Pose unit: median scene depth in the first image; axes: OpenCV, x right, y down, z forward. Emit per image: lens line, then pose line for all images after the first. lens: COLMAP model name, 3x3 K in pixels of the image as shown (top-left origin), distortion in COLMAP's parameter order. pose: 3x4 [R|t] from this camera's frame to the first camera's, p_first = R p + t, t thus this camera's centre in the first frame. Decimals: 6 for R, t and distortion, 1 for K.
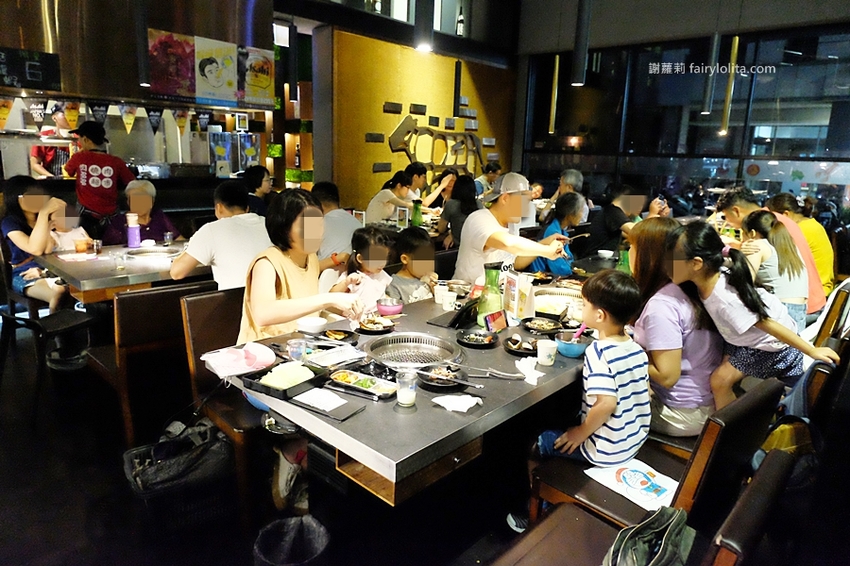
lens RADIAL K [[556.3, 0, 425.0], [0, 556.3, 283.0], [0, 0, 1]] dist [0.000885, 0.000403]
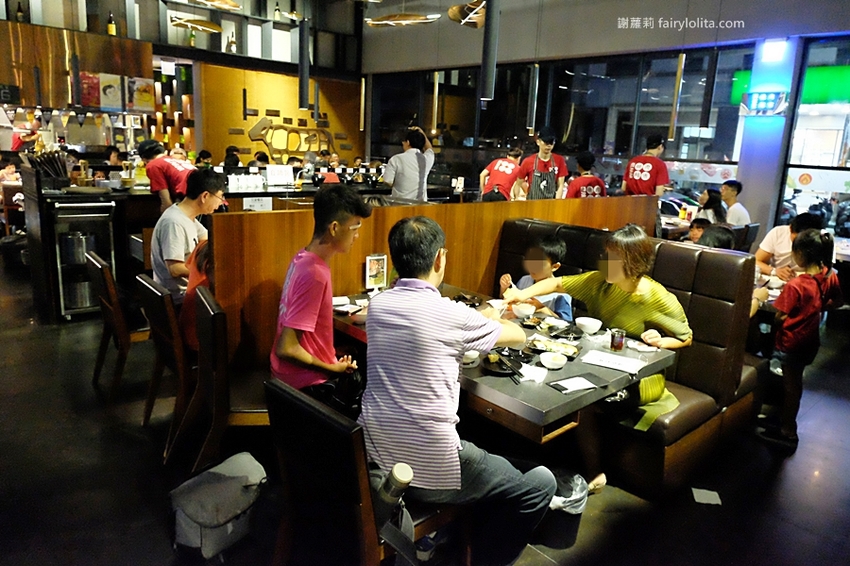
lens RADIAL K [[563.5, 0, 425.6], [0, 563.5, 263.0], [0, 0, 1]] dist [-0.005429, 0.000677]
pose [[0.995328, 0.027689, -0.092494, 0.563211], [-0.030985, 0.998928, -0.034390, 0.134079], [0.091443, 0.037095, 0.995119, -0.468418]]
